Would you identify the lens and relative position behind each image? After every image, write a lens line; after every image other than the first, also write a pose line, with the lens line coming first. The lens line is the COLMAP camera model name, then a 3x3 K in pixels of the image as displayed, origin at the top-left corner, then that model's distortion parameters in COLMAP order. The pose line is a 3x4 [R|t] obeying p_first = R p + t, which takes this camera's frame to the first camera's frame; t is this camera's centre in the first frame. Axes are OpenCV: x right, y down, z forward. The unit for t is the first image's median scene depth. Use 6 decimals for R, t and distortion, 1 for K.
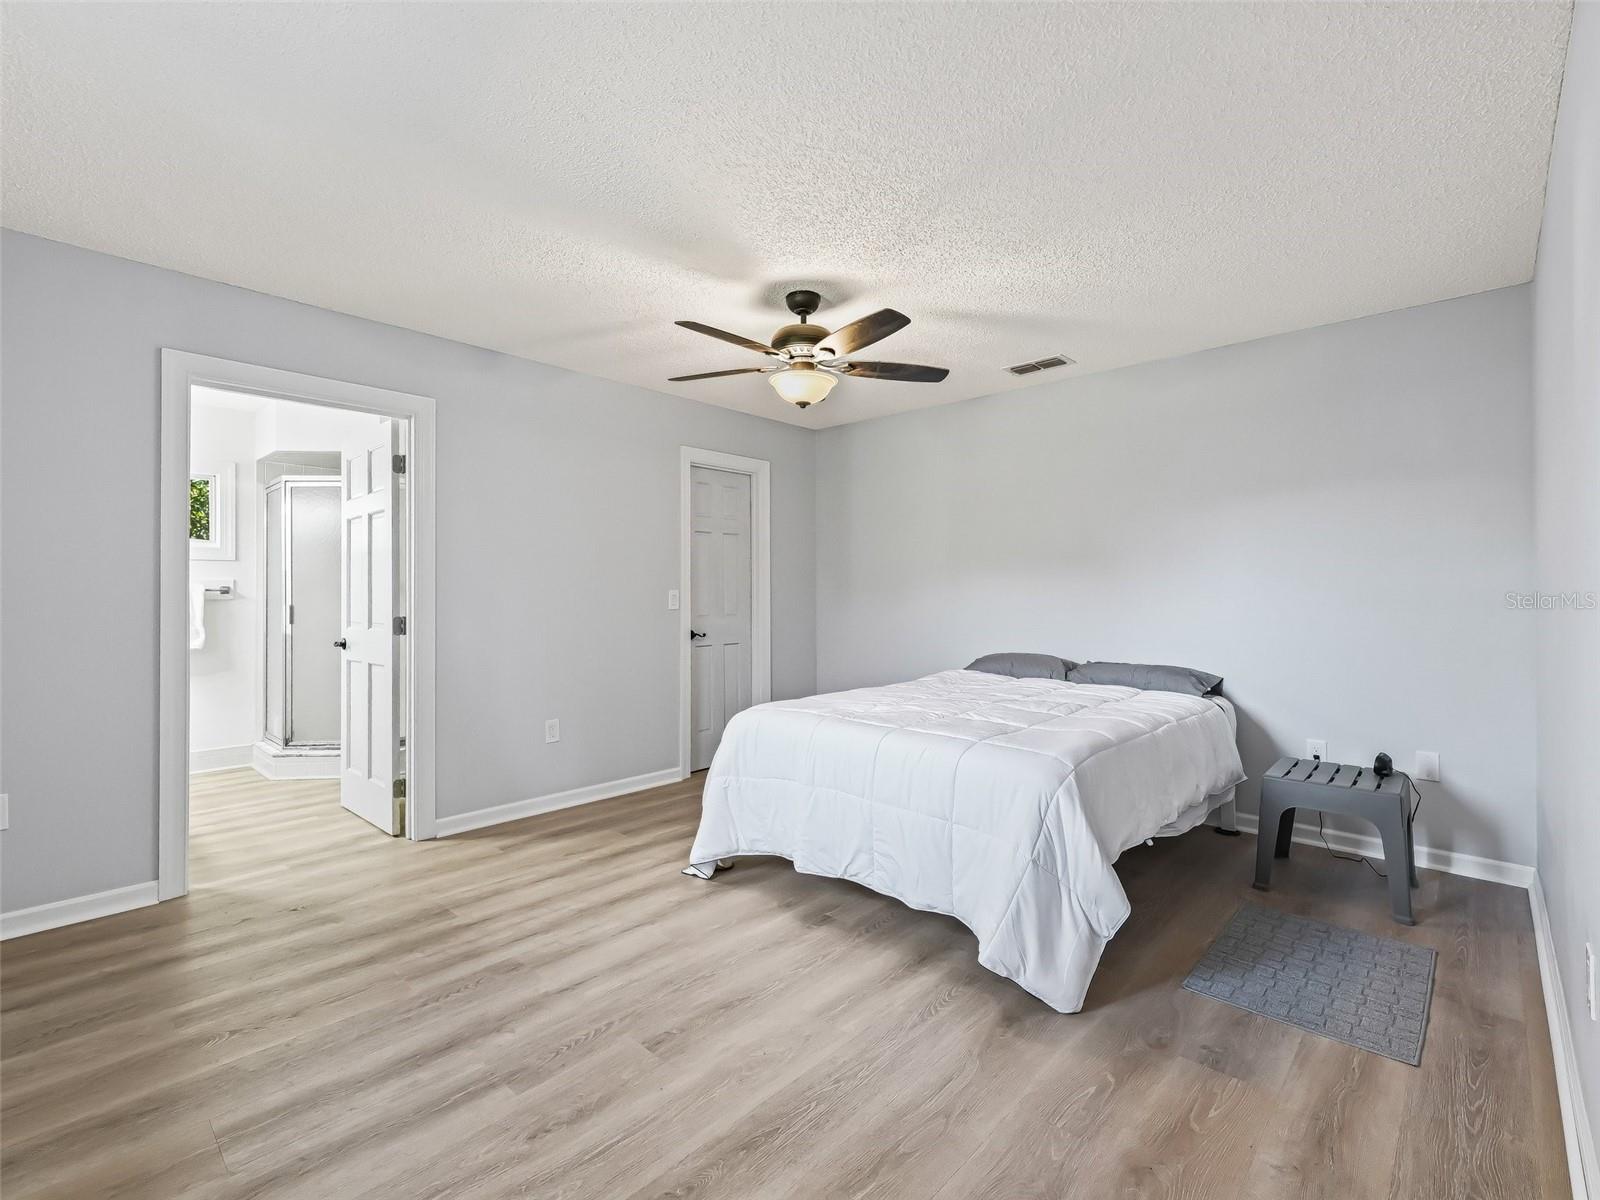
lens RADIAL K [[714.4, 0, 808.9], [0, 714.4, 585.8], [0, 0, 1]] dist [0.000877, 0.000106]
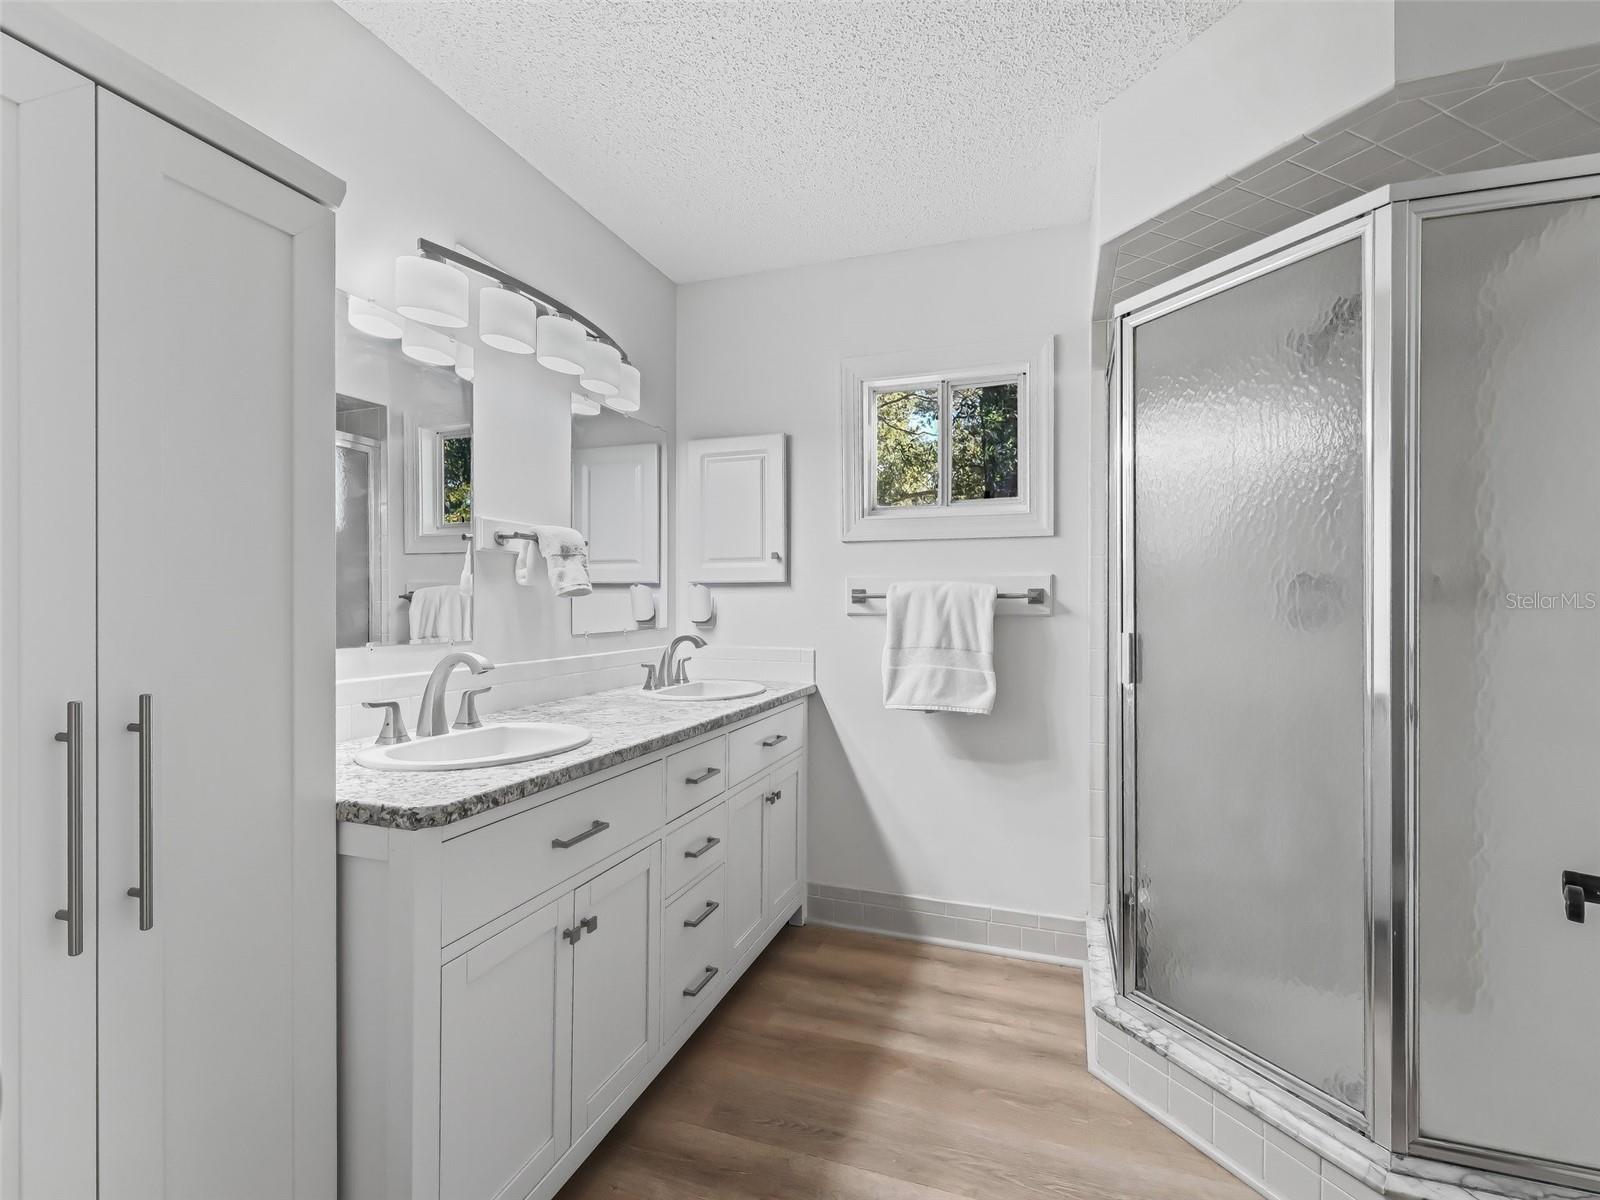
lens RADIAL K [[746.6, 0, 802.5], [0, 746.6, 595.8], [0, 0, 1]] dist [-0.001762, -0.000409]
pose [[0.400973, -0.008387, -0.916052, -0.409237], [0.000079, 0.999958, -0.009121, 0.010263], [0.916090, 0.003585, 0.400957, 0.645068]]
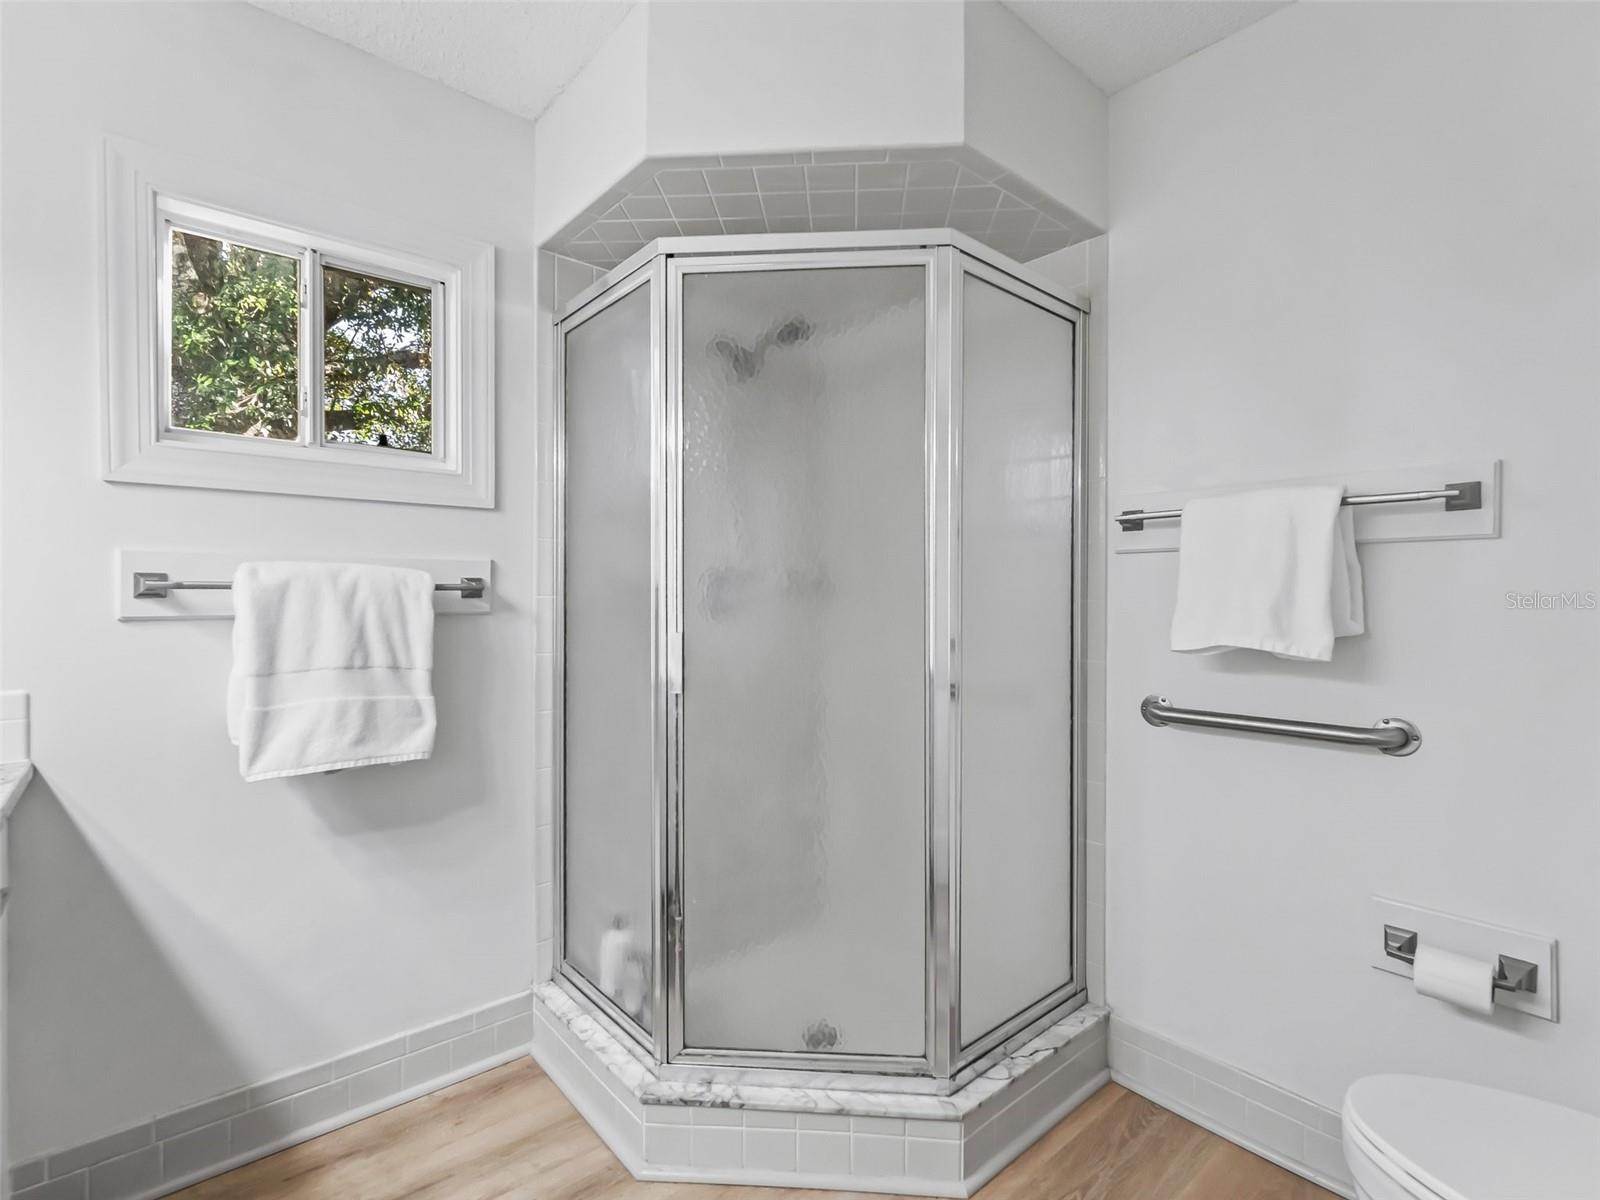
lens RADIAL K [[746.6, 0, 802.5], [0, 746.6, 595.8], [0, 0, 1]] dist [-0.001762, -0.000409]
pose [[0.993888, 0.000756, -0.110395, -0.604351], [-0.000661, 0.999999, 0.000891, 0.009395], [0.110395, -0.000813, 0.993887, 0.635707]]
